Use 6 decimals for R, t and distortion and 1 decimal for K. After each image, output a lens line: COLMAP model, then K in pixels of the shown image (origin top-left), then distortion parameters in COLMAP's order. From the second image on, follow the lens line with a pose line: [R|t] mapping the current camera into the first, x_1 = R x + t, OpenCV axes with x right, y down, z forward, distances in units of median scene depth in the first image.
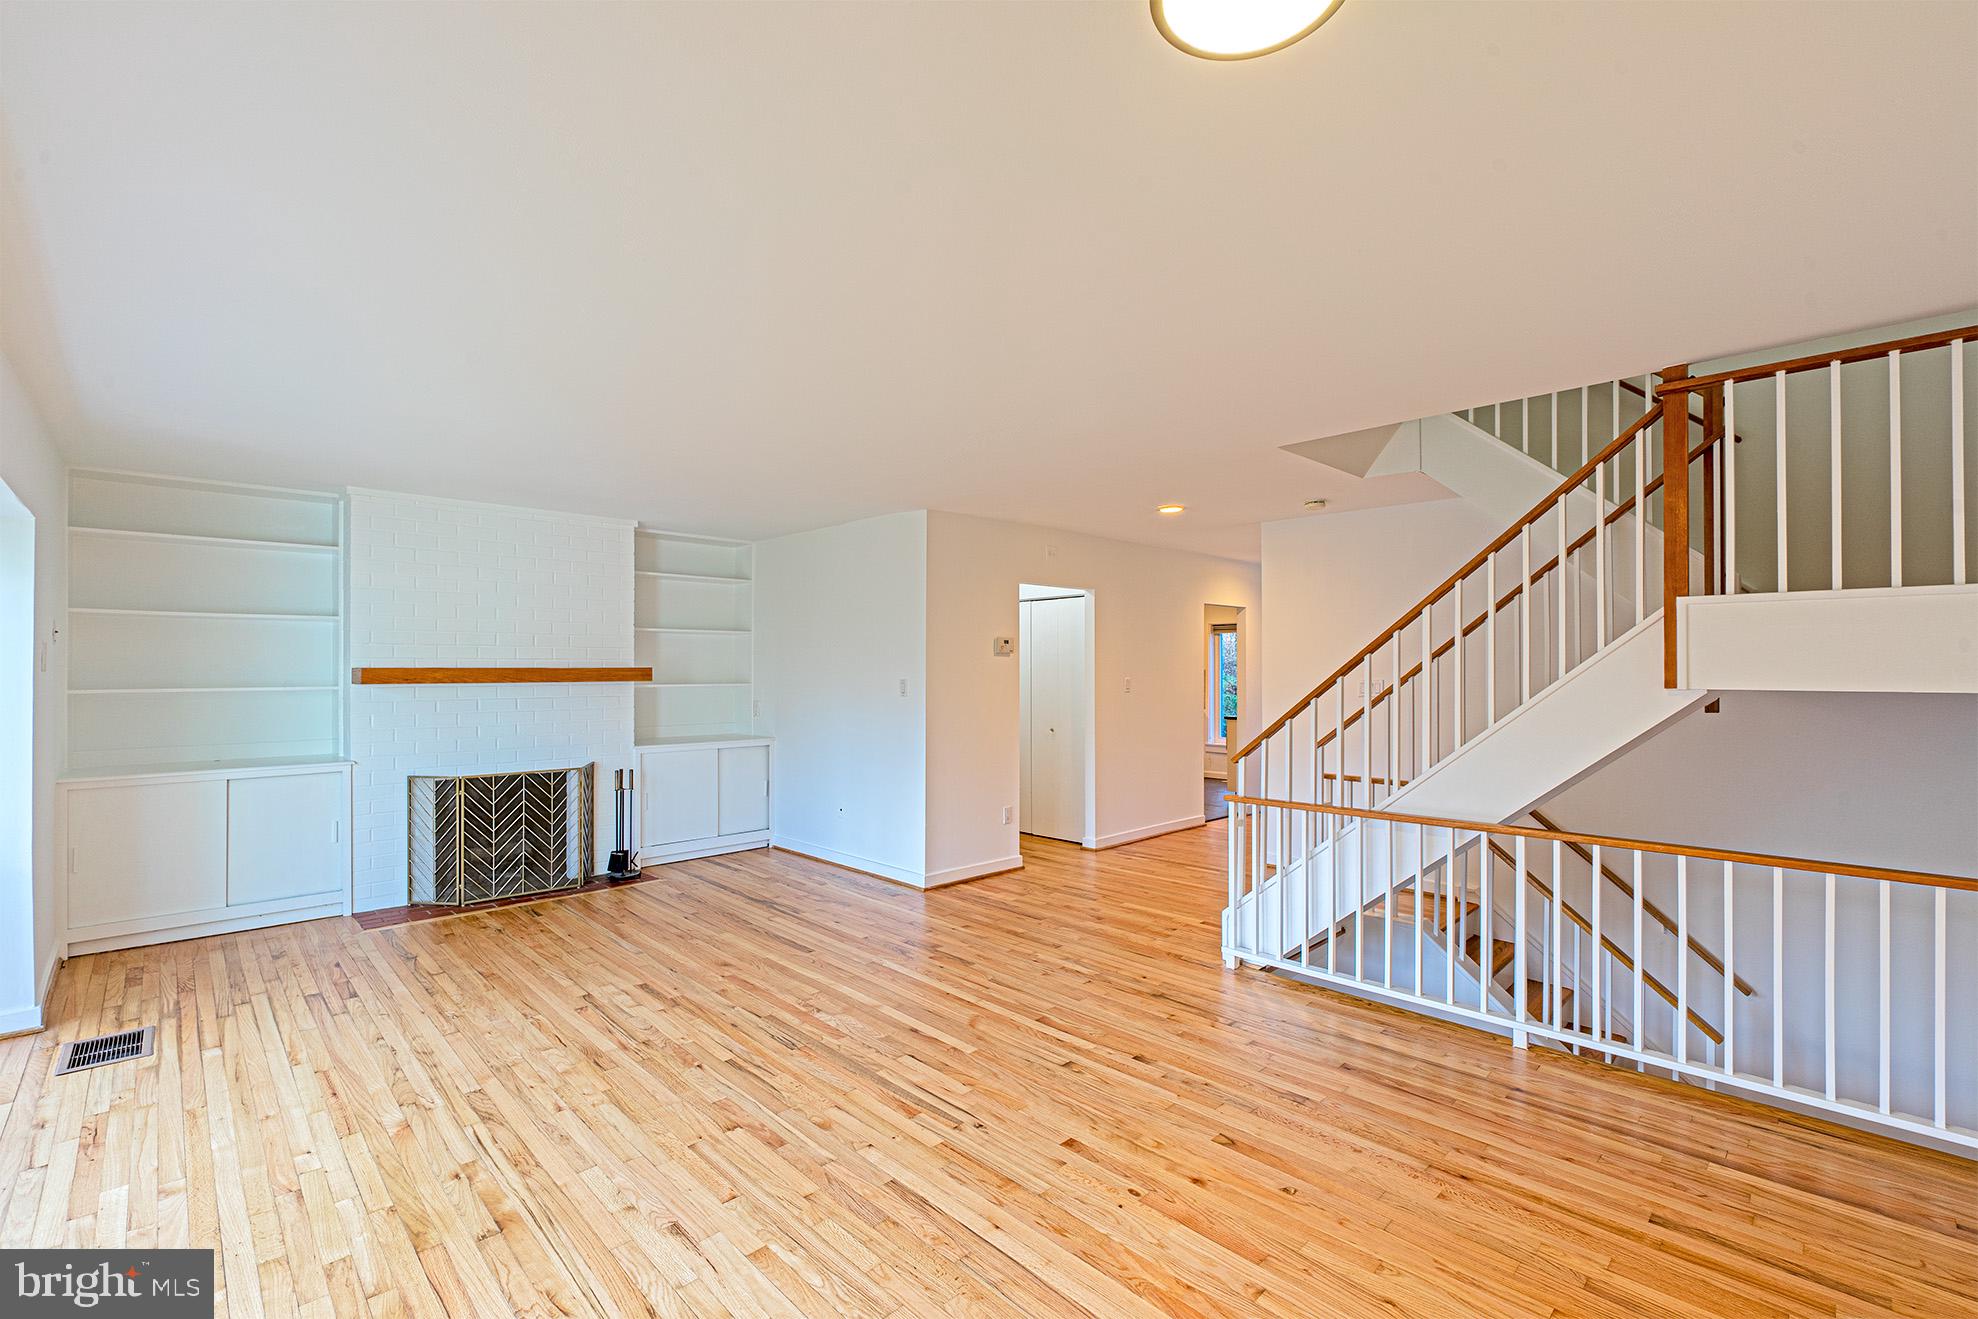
lens RADIAL K [[862.9, 0, 986.5], [0, 862.9, 662.0], [0, 0, 1]] dist [-0.005967, -0.000022]
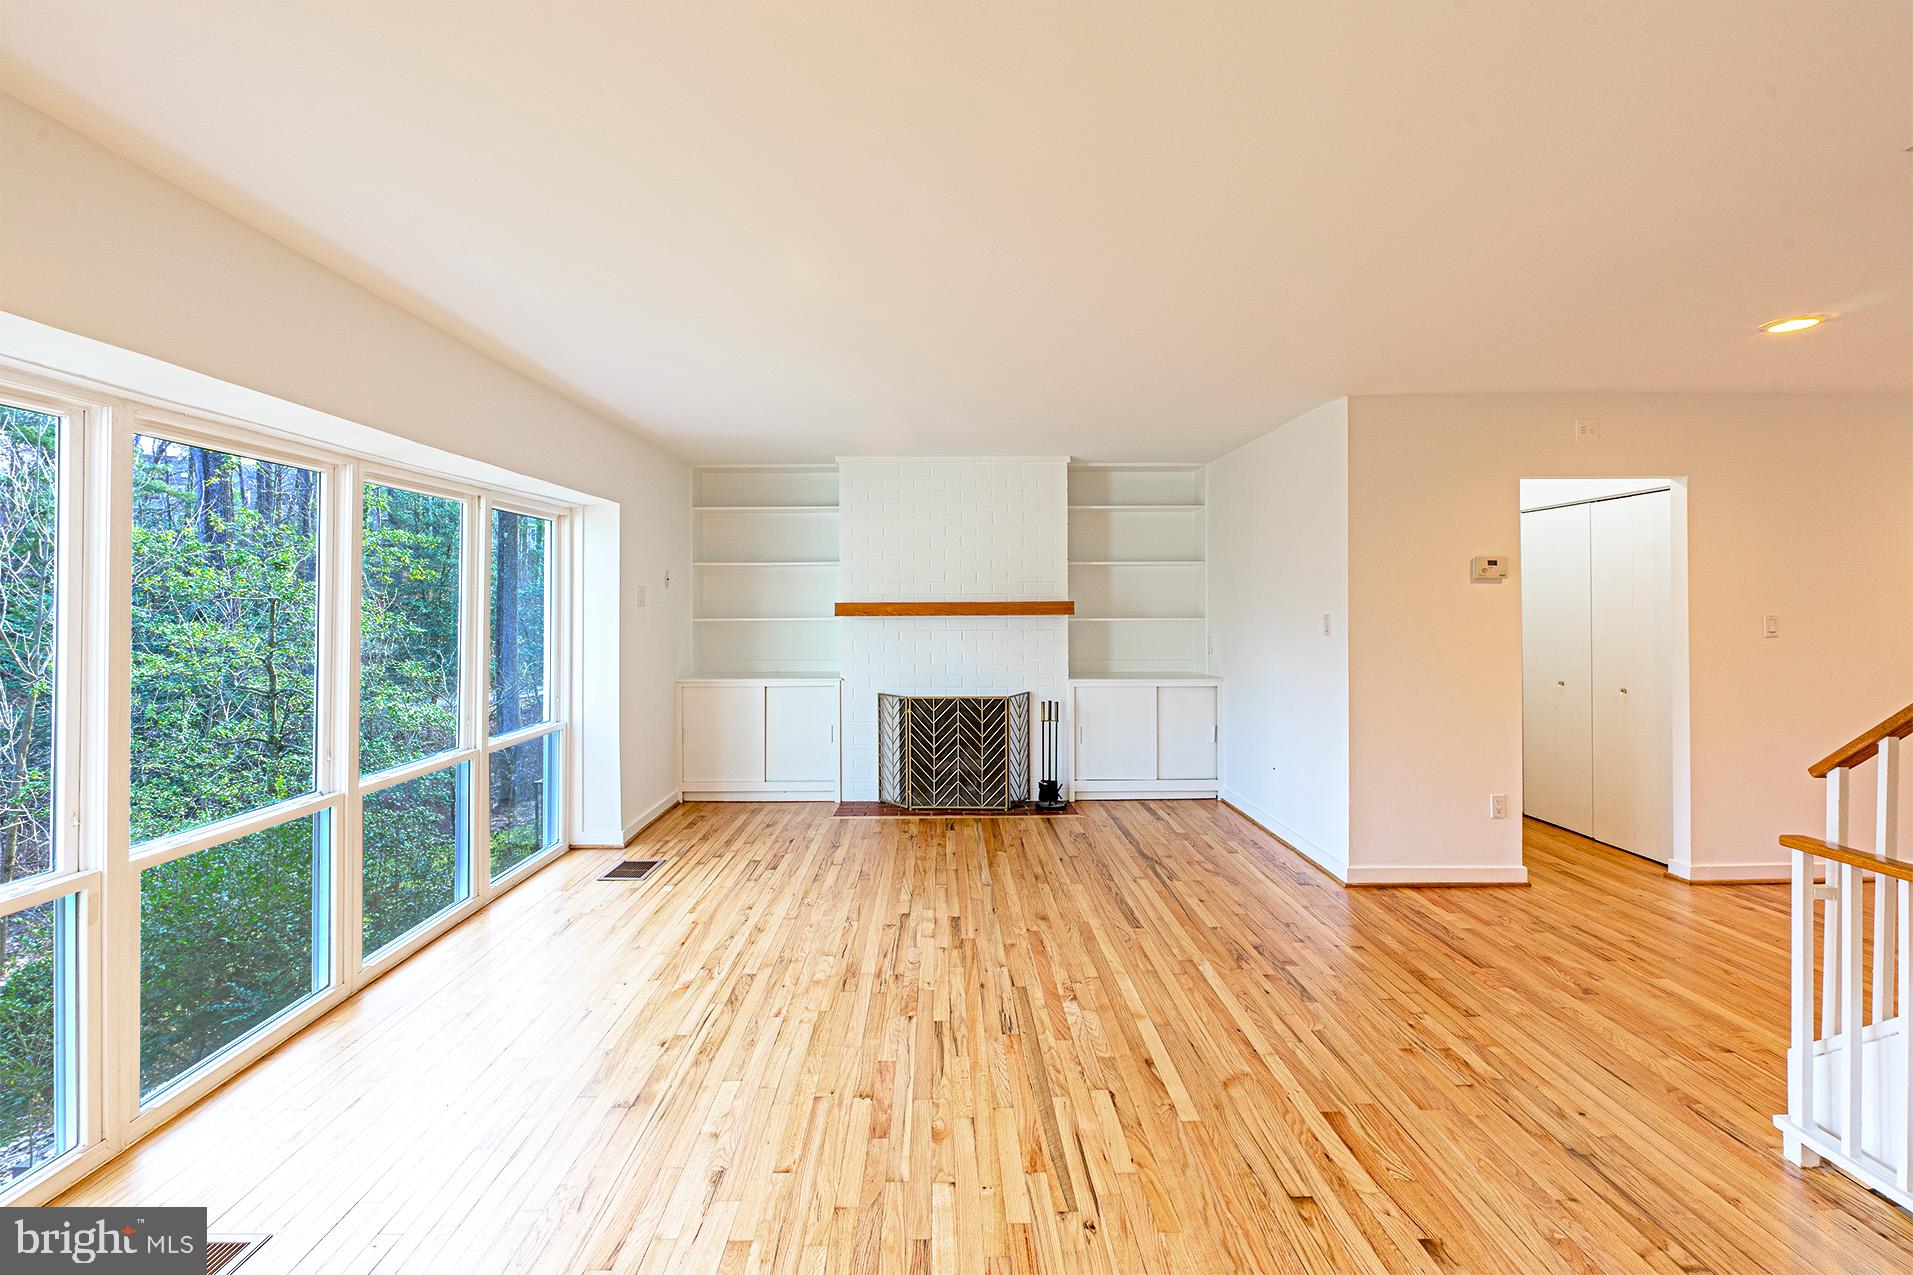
lens RADIAL K [[855.1, 0, 936.5], [0, 855.1, 594.2], [0, 0, 1]] dist [-0.005414, -0.000541]
pose [[0.720238, -0.010222, -0.693652, 0.263312], [0.009858, 0.999941, -0.004500, 0.001628], [0.693657, -0.003597, 0.720296, 0.251851]]
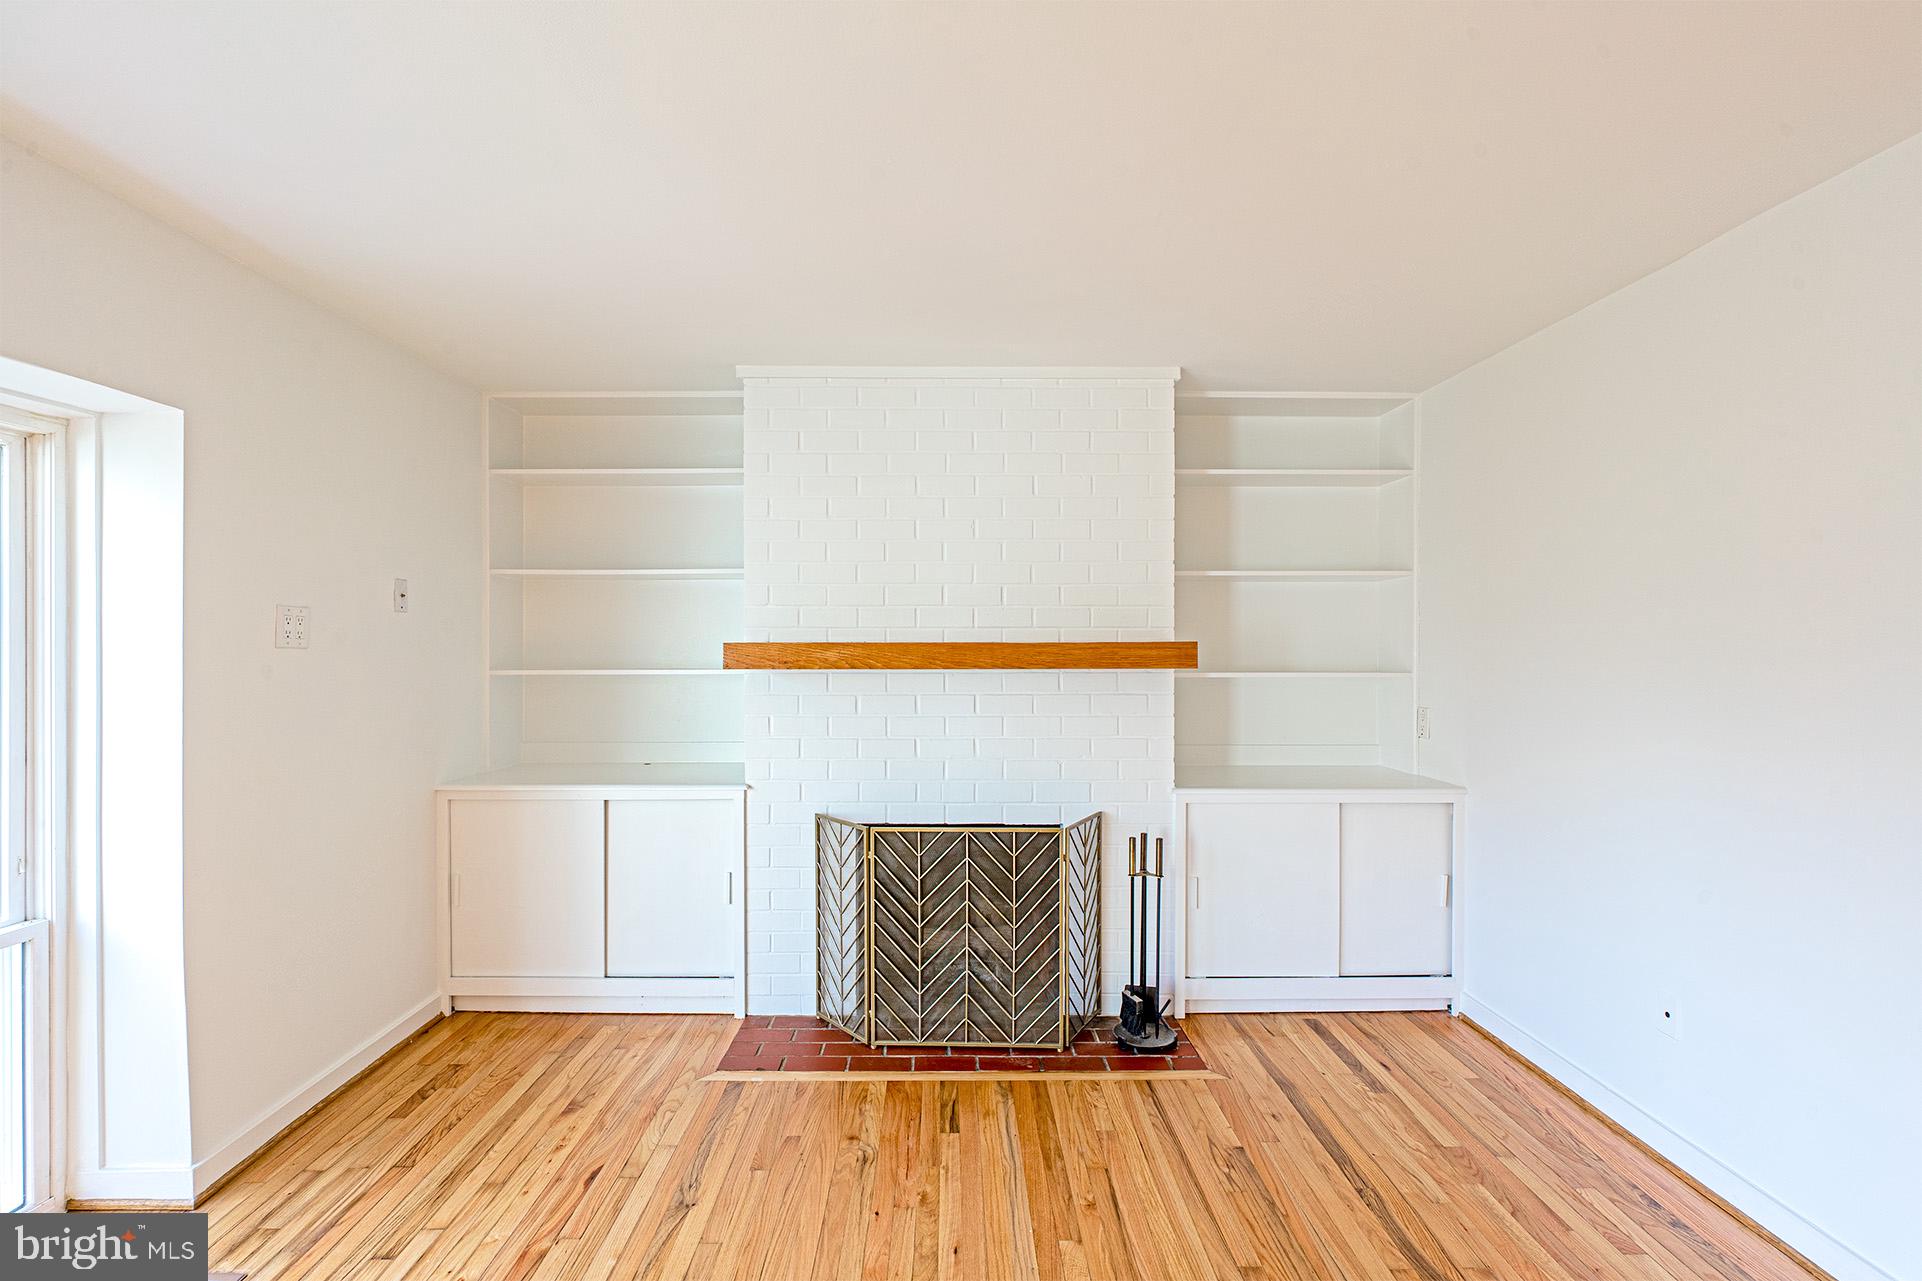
lens RADIAL K [[859.5, 0, 945.0], [0, 859.5, 647.6], [0, 0, 1]] dist [-0.012807, -0.000335]
pose [[0.721364, 0.003509, -0.692547, -0.209016], [0.005104, 0.999933, 0.010382, 0.005210], [0.692537, -0.011024, 0.721298, 0.763871]]
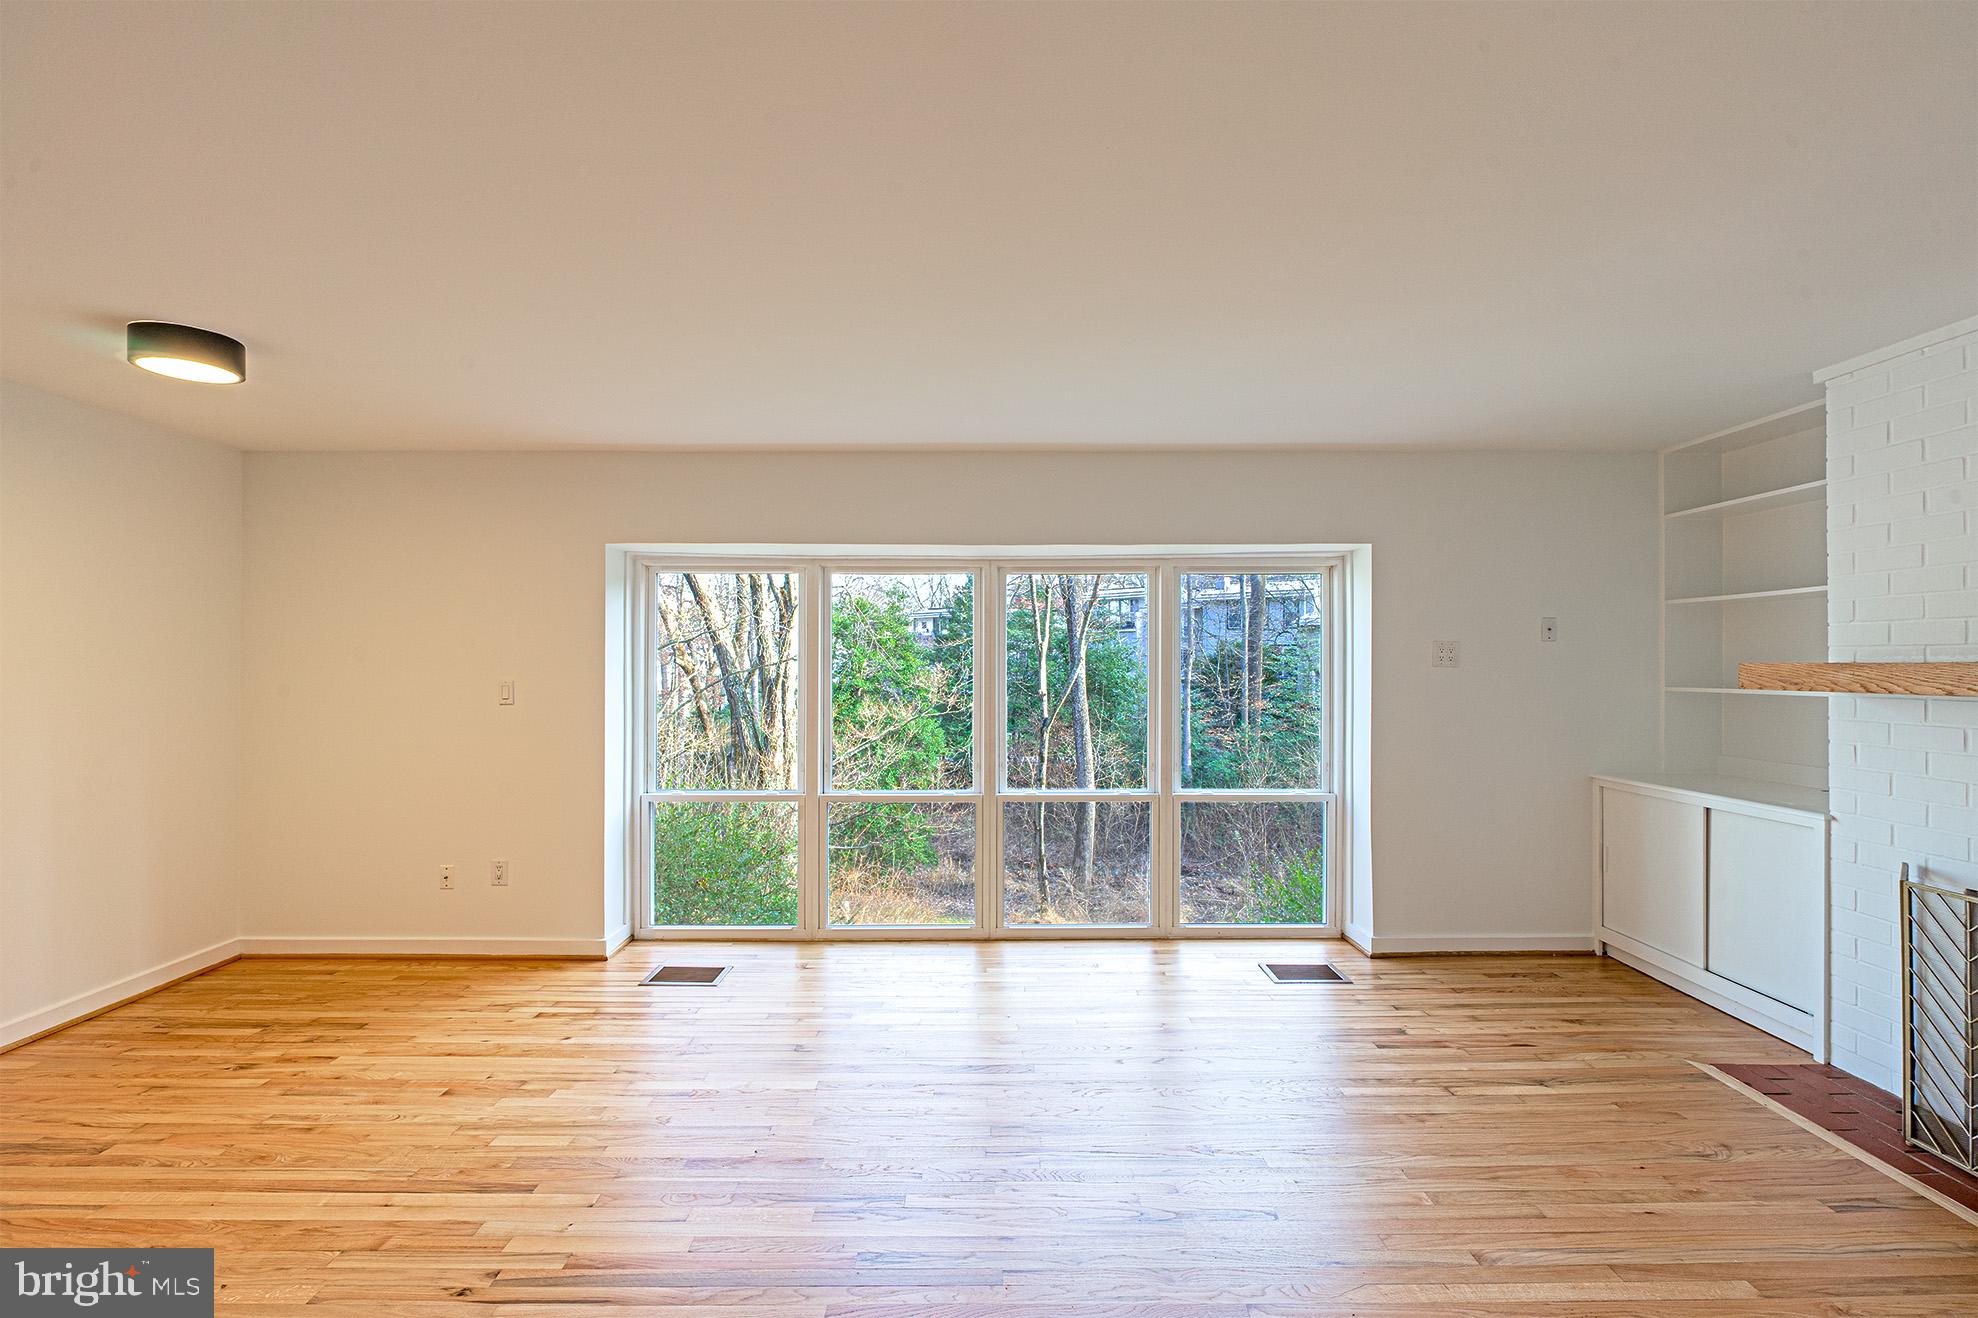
lens RADIAL K [[852.3, 0, 998.9], [0, 852.3, 656.7], [0, 0, 1]] dist [-0.005316, -0.000192]
pose [[-0.684718, -0.004907, -0.728792, 0.132906], [0.006112, 0.999904, -0.012475, 0.007098], [0.728783, -0.012996, -0.684621, 1.187053]]
